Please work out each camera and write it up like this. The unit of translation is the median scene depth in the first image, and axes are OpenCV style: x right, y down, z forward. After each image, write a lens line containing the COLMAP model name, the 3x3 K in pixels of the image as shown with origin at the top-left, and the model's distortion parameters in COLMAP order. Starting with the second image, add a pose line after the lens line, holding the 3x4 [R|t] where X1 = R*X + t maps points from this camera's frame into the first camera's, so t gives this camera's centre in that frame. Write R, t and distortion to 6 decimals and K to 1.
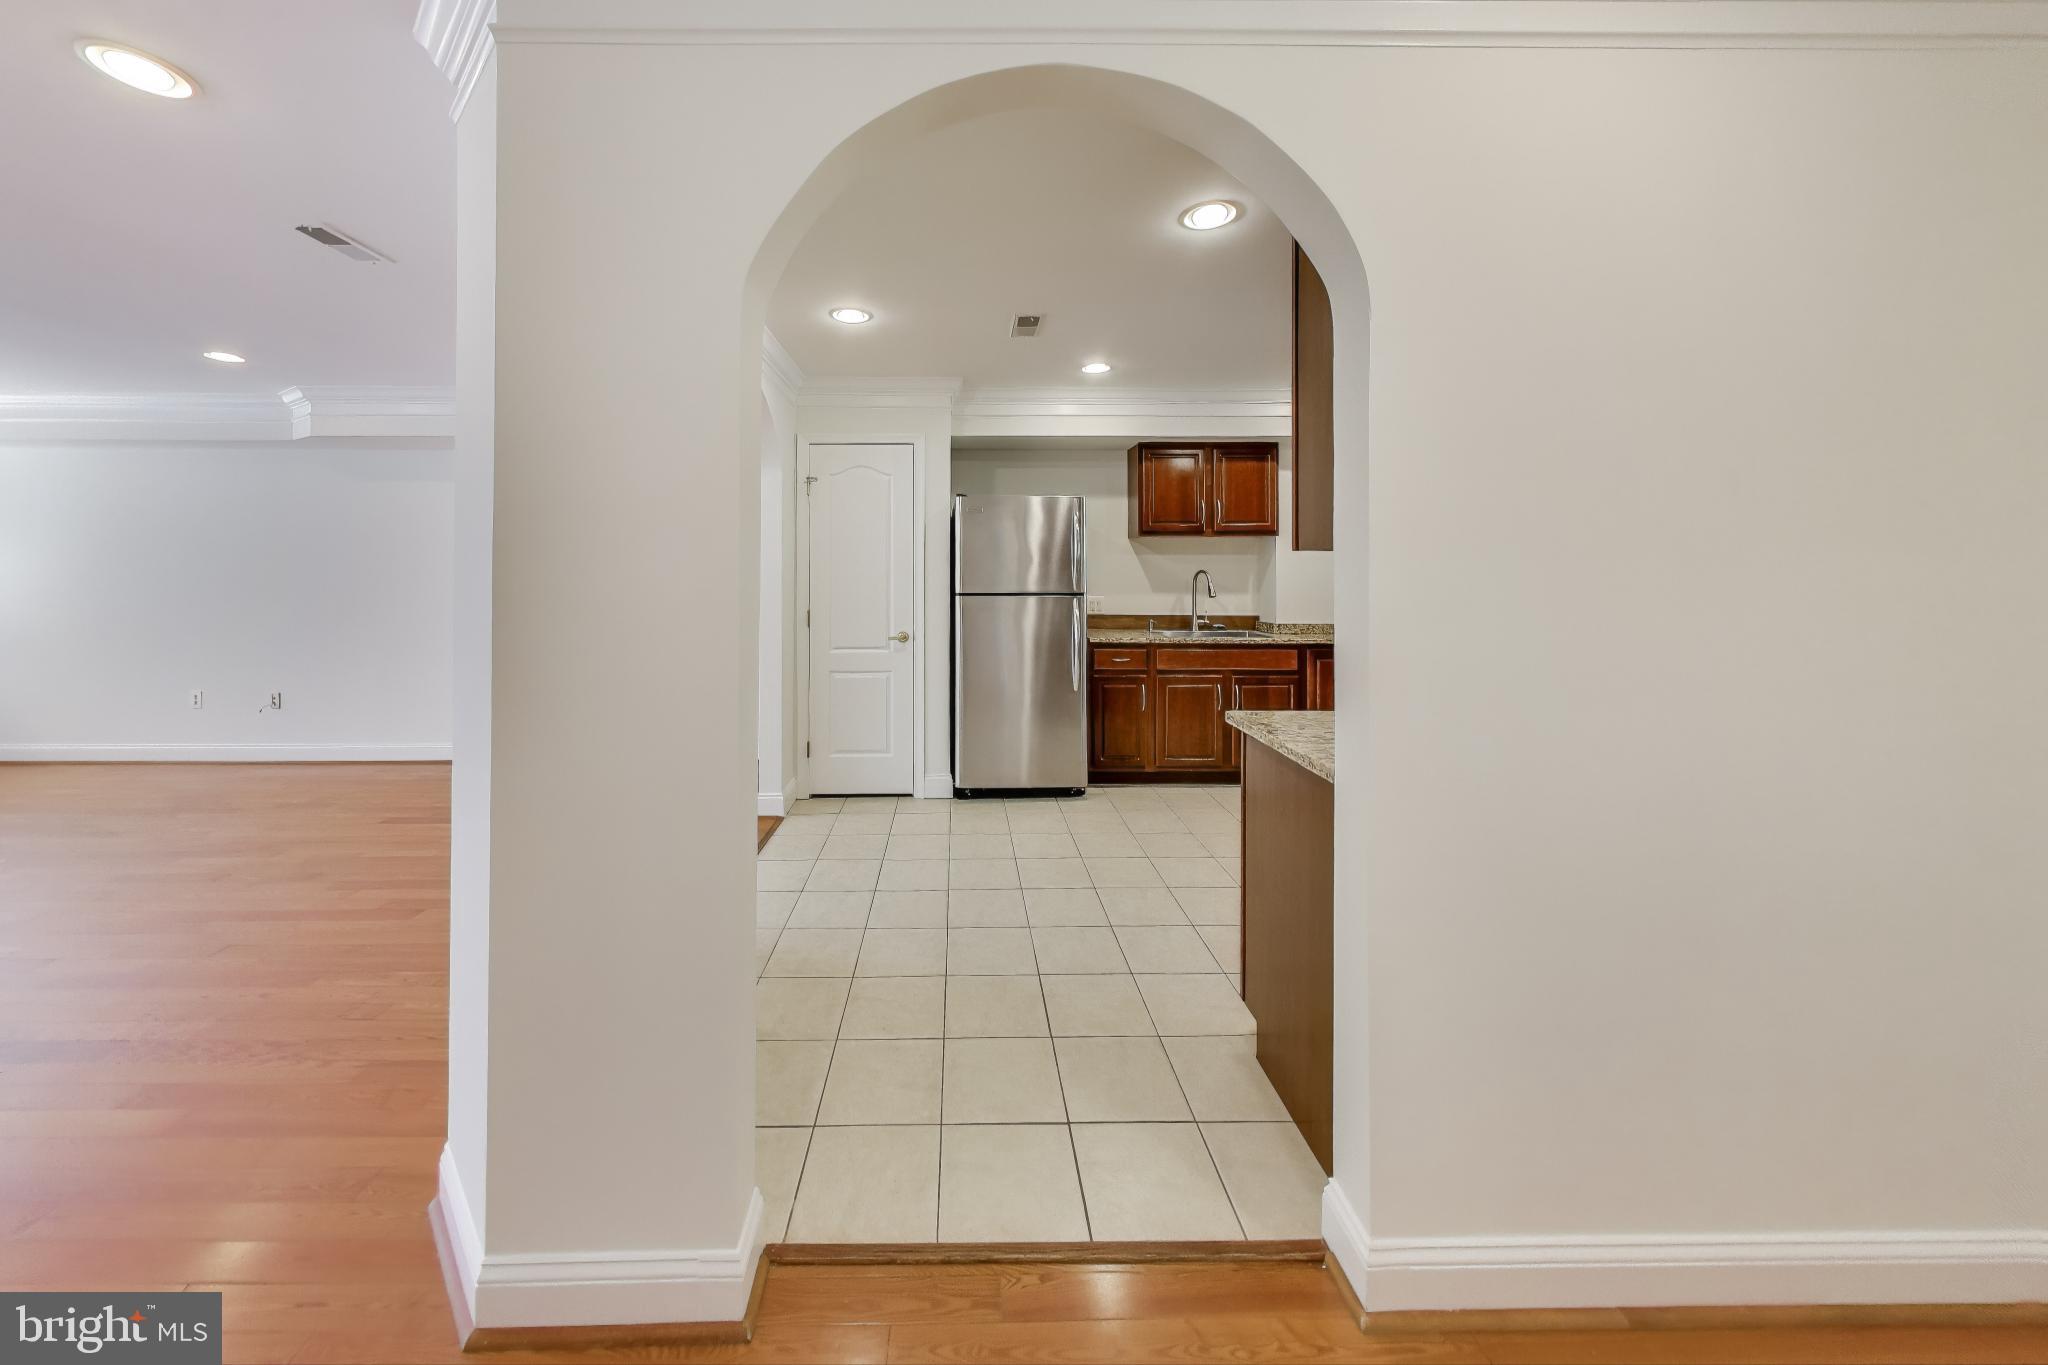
lens RADIAL K [[746.7, 0, 963.4], [0, 746.7, 570.6], [0, 0, 1]] dist [0.001312, -0.000139]
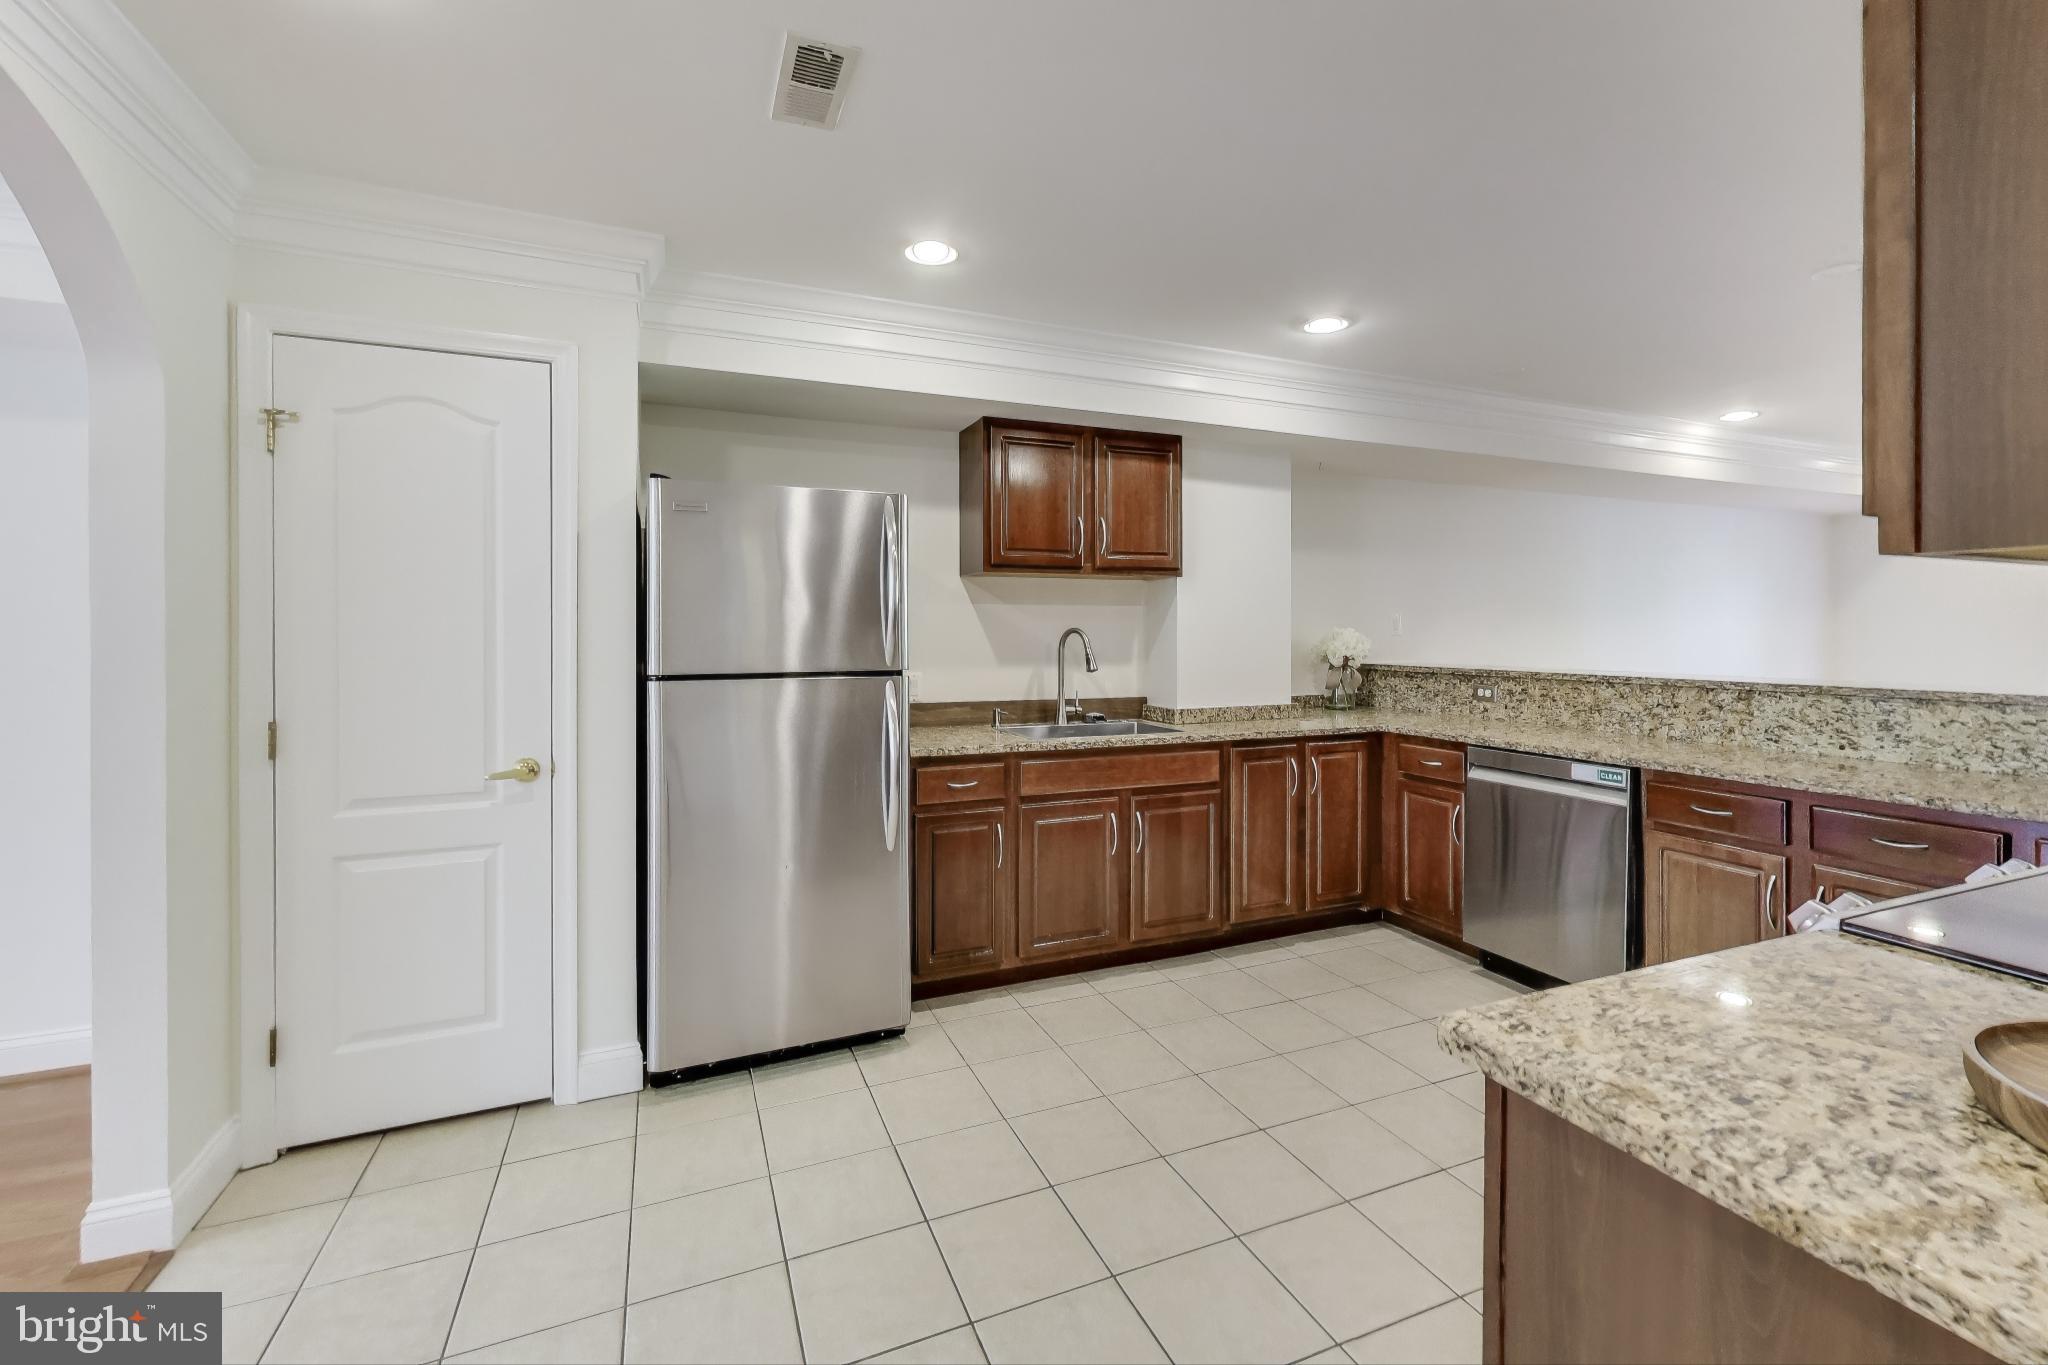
lens RADIAL K [[864.1, 0, 1031.6], [0, 864.1, 634.4], [0, 0, 1]] dist [0.000849, 0.000106]
pose [[0.925349, -0.001723, 0.379113, 0.006782], [-0.000364, 0.999985, 0.005432, 0.000391], [-0.379116, -0.005164, 0.925335, 0.359924]]
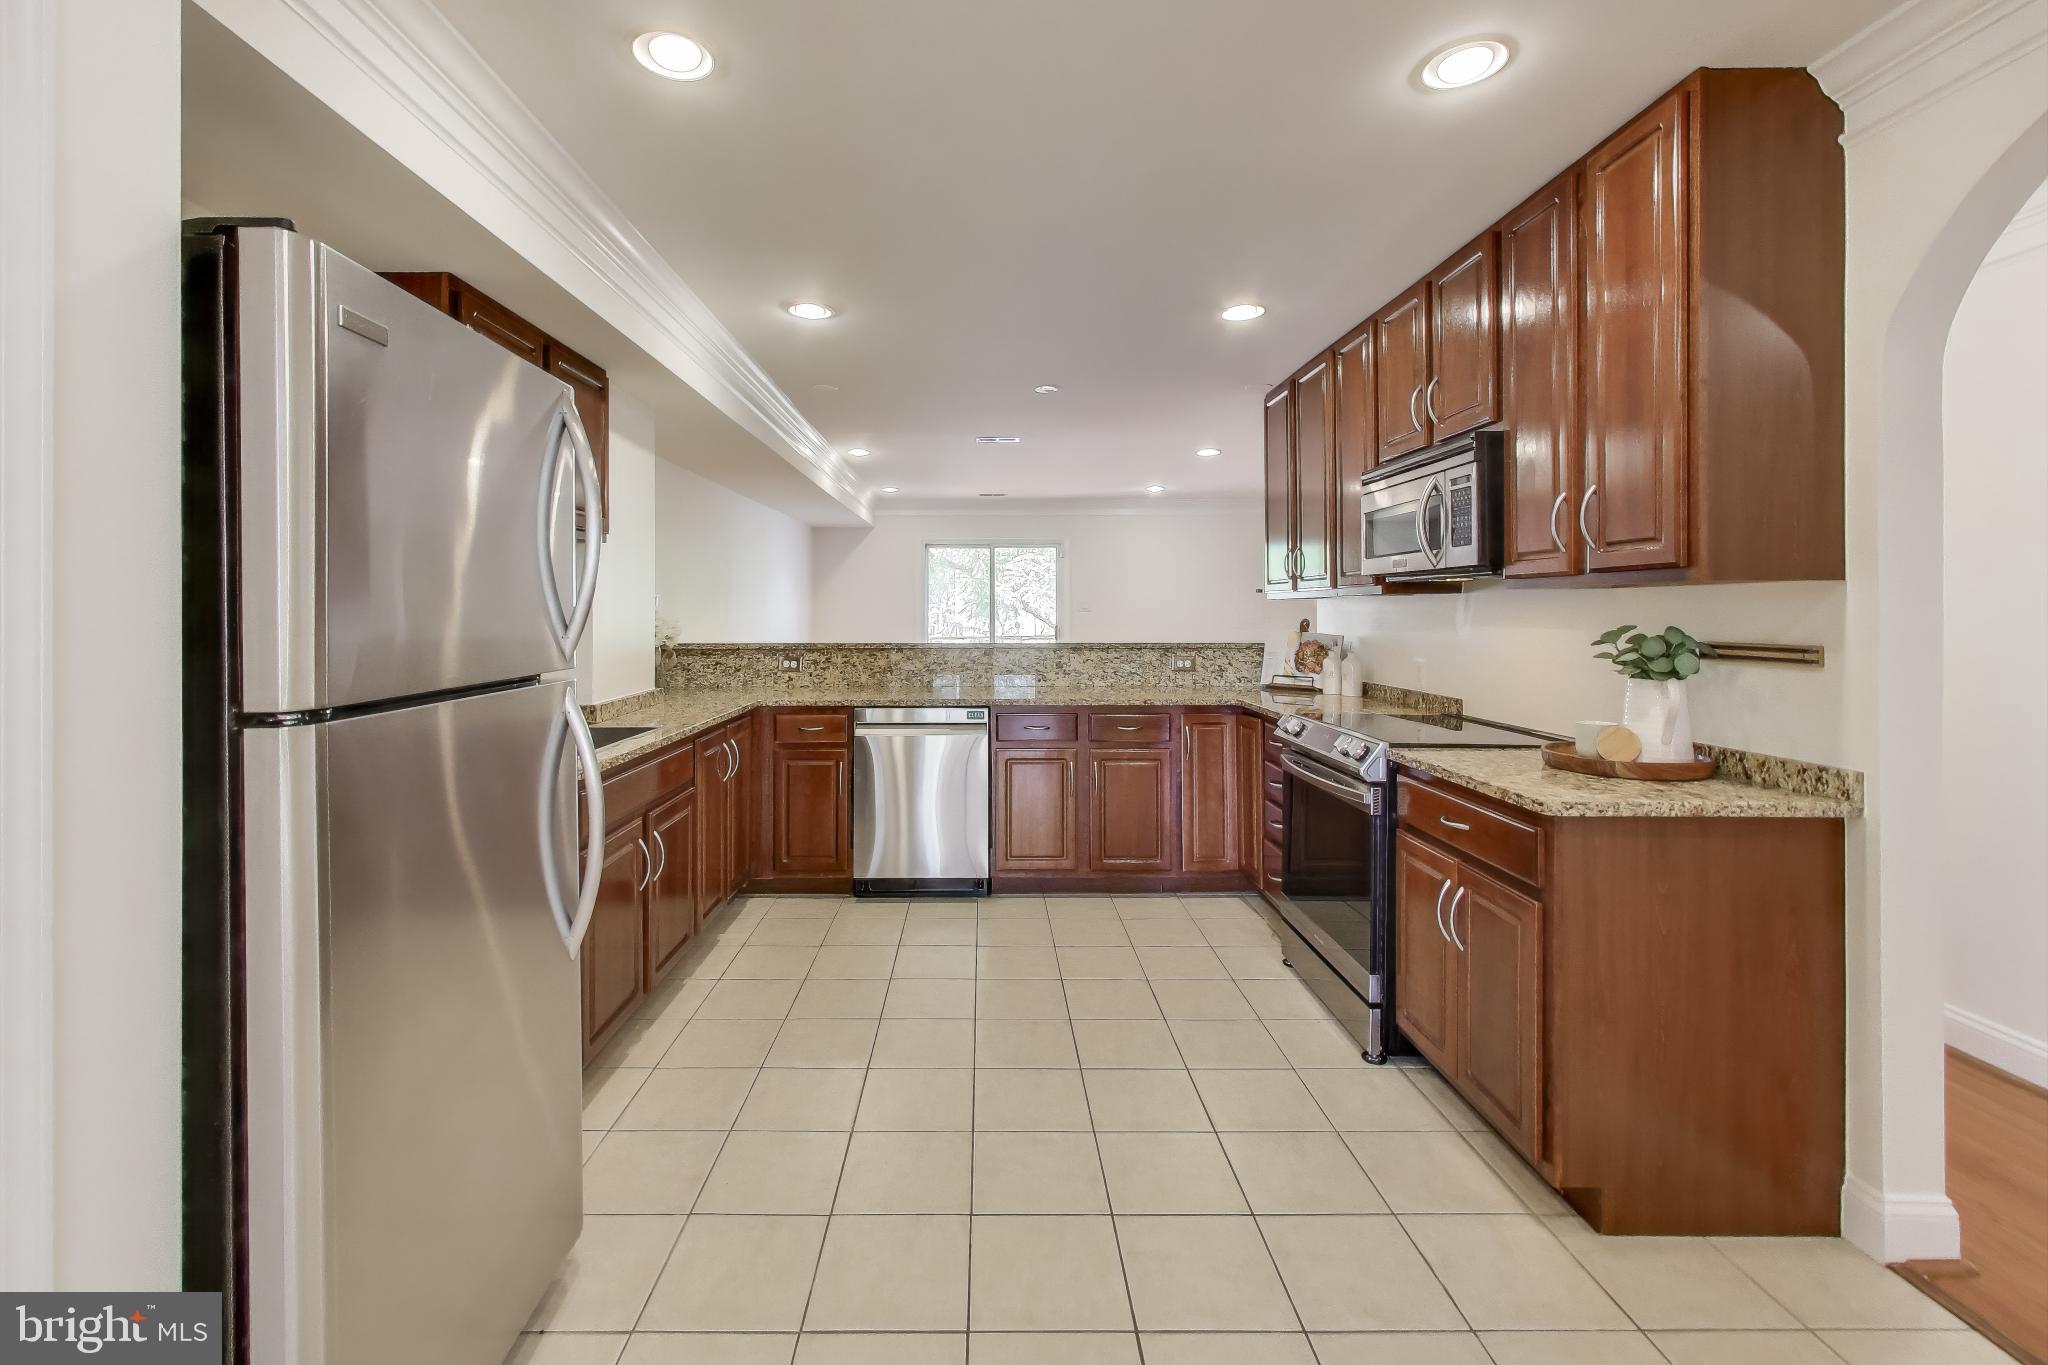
lens RADIAL K [[864.1, 0, 1011.8], [0, 864.1, 610.6], [0, 0, 1]] dist [0.000849, 0.000106]
pose [[-0.005149, 0.000042, 0.999987, -0.221017], [0.001045, 0.999999, -0.000036, 0.003574], [-0.999986, 0.001045, -0.005149, 0.754573]]
